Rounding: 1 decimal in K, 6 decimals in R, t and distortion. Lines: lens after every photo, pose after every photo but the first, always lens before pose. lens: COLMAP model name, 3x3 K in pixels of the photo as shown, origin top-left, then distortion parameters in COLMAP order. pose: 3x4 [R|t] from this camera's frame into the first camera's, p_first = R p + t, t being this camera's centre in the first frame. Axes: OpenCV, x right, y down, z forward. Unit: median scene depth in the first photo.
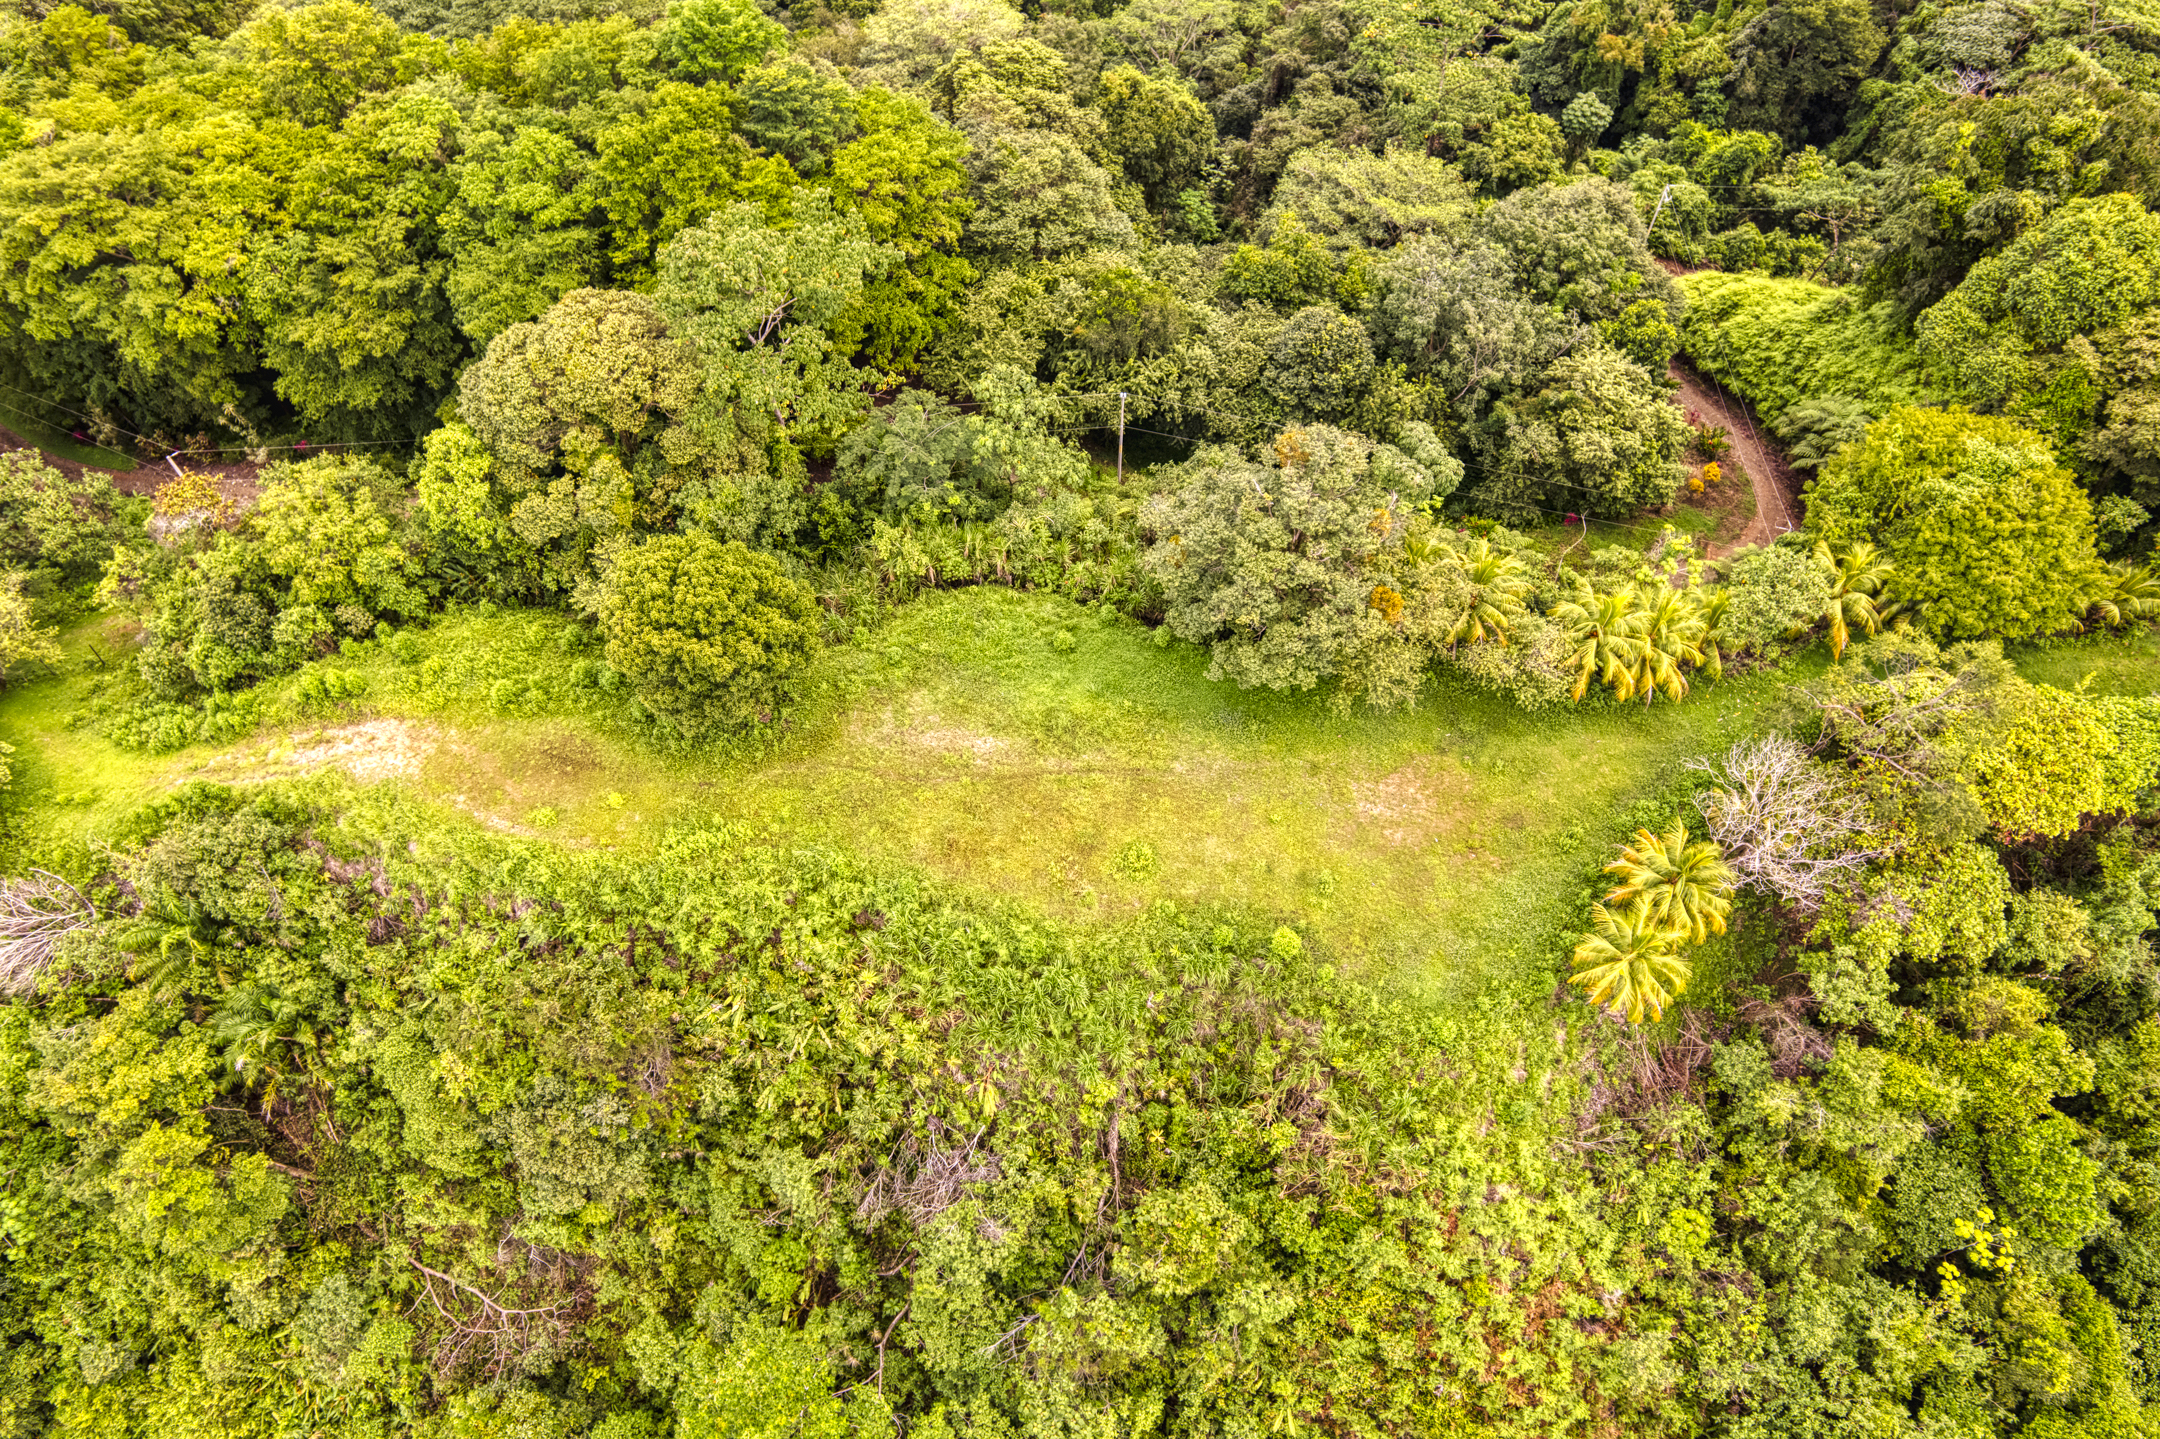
lens RADIAL K [[1373.5, 0, 1083.4], [0, 1373.5, 727.2], [0, 0, 1]] dist [-0.078392, 0.070259]
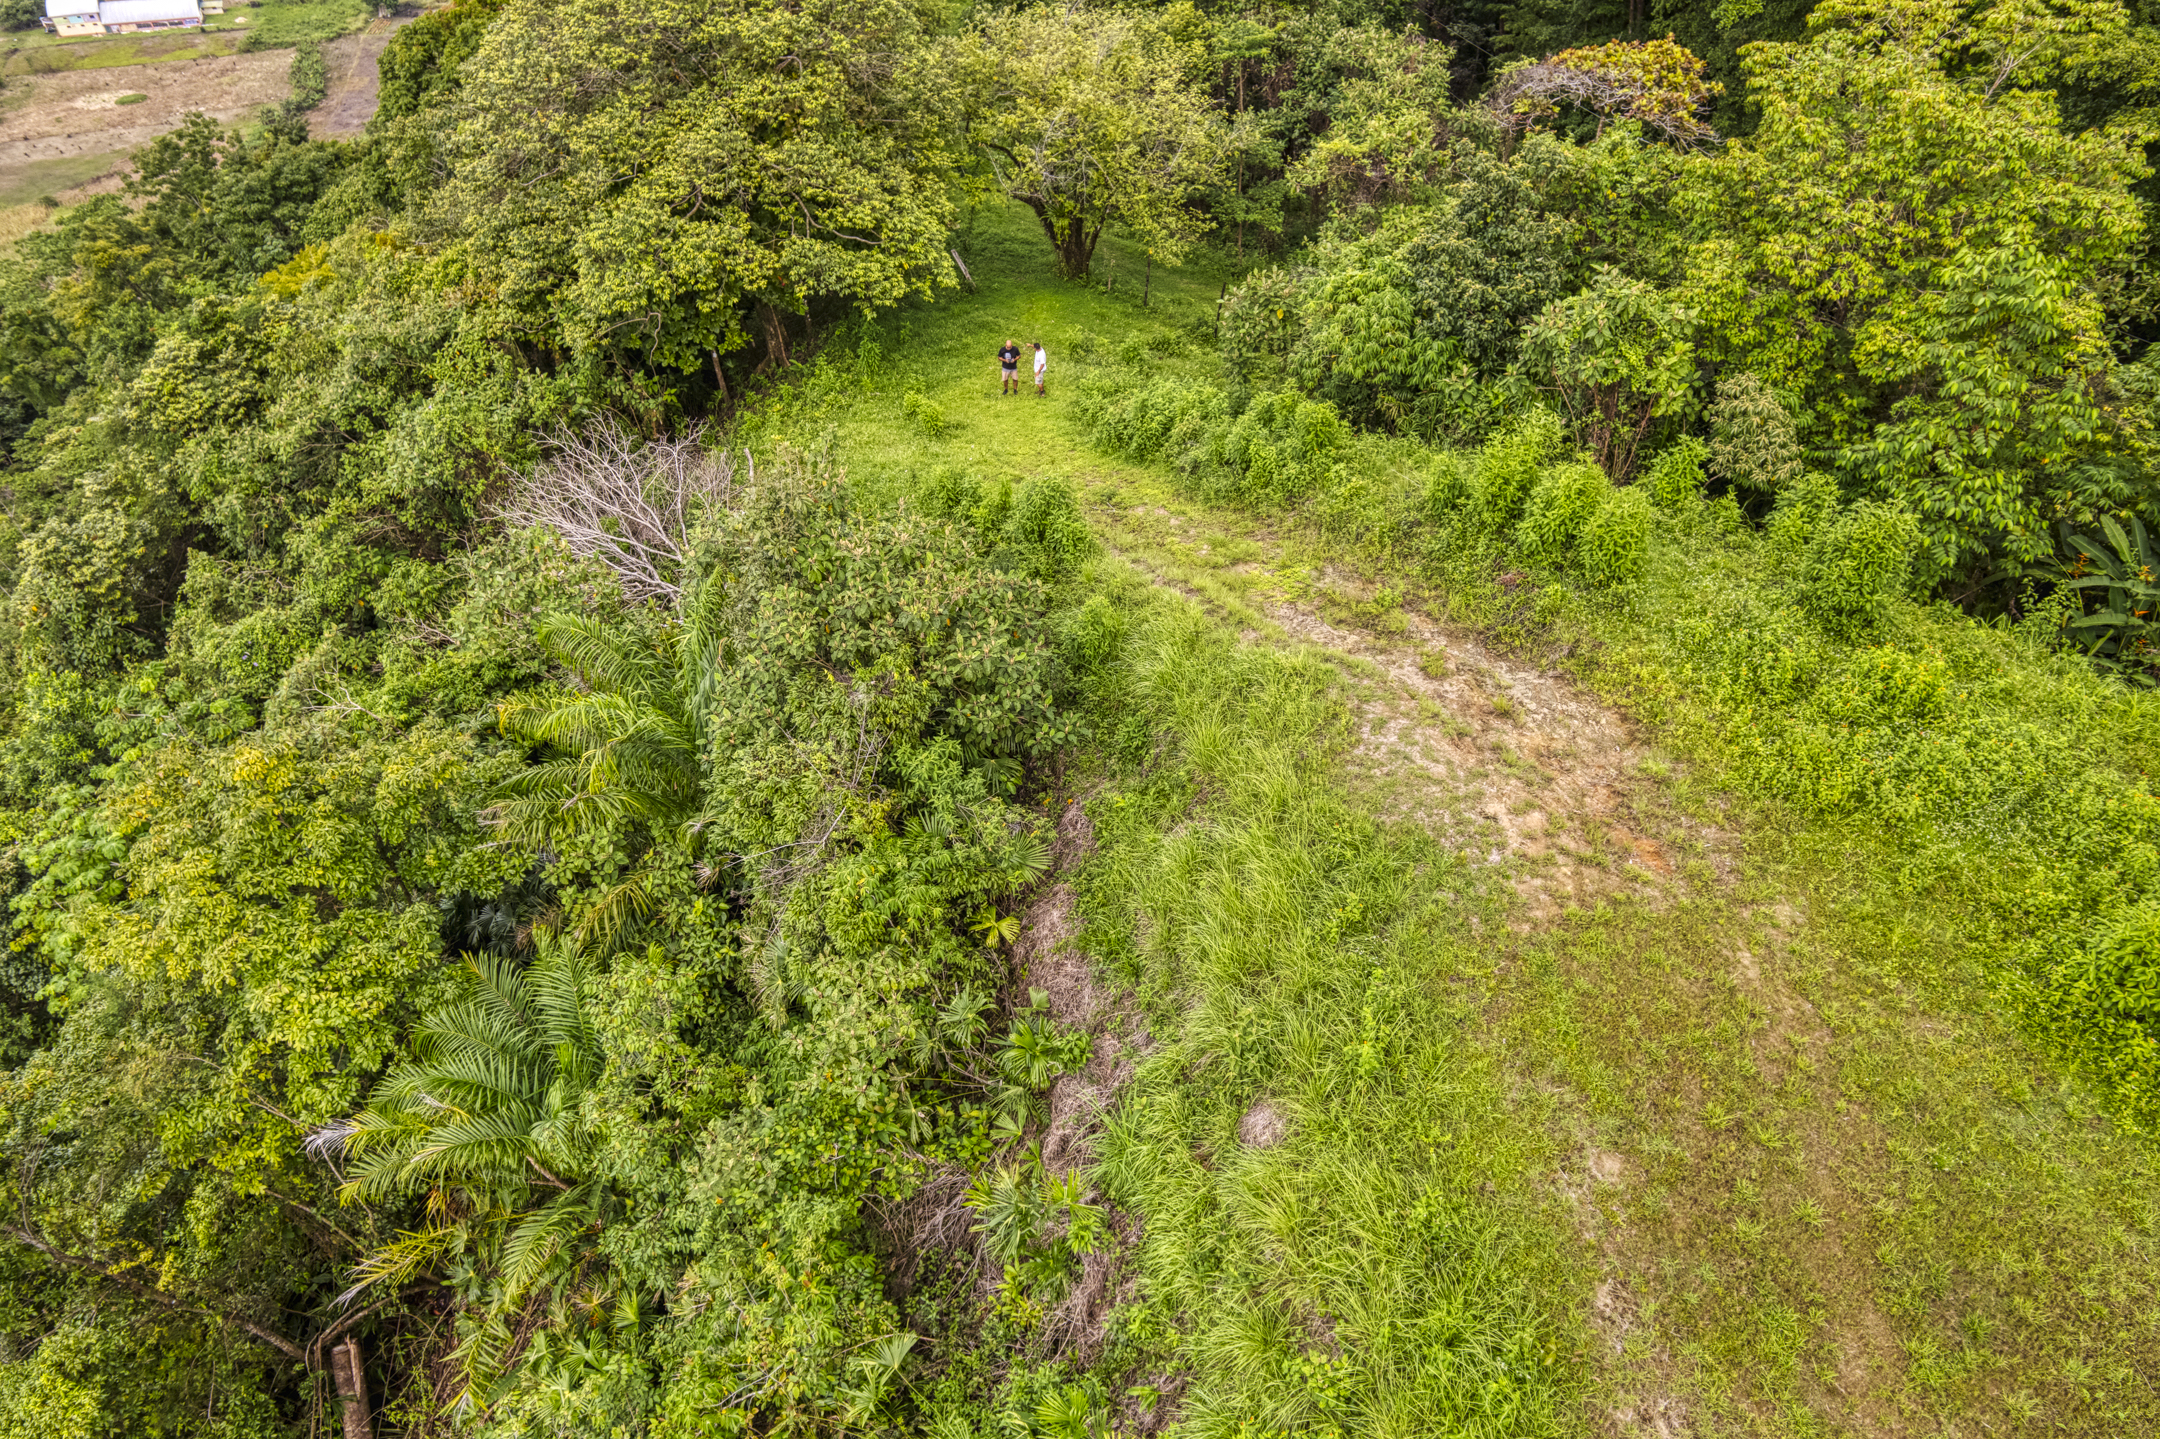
lens RADIAL K [[1373.5, 0, 1077.4], [0, 1373.5, 720.1], [0, 0, 1]] dist [-0.078392, 0.070259]
pose [[0.452747, 0.606690, -0.653412, -0.400428], [-0.751044, 0.654460, 0.087268, 0.047562], [0.480576, 0.451231, 0.751956, 0.781309]]
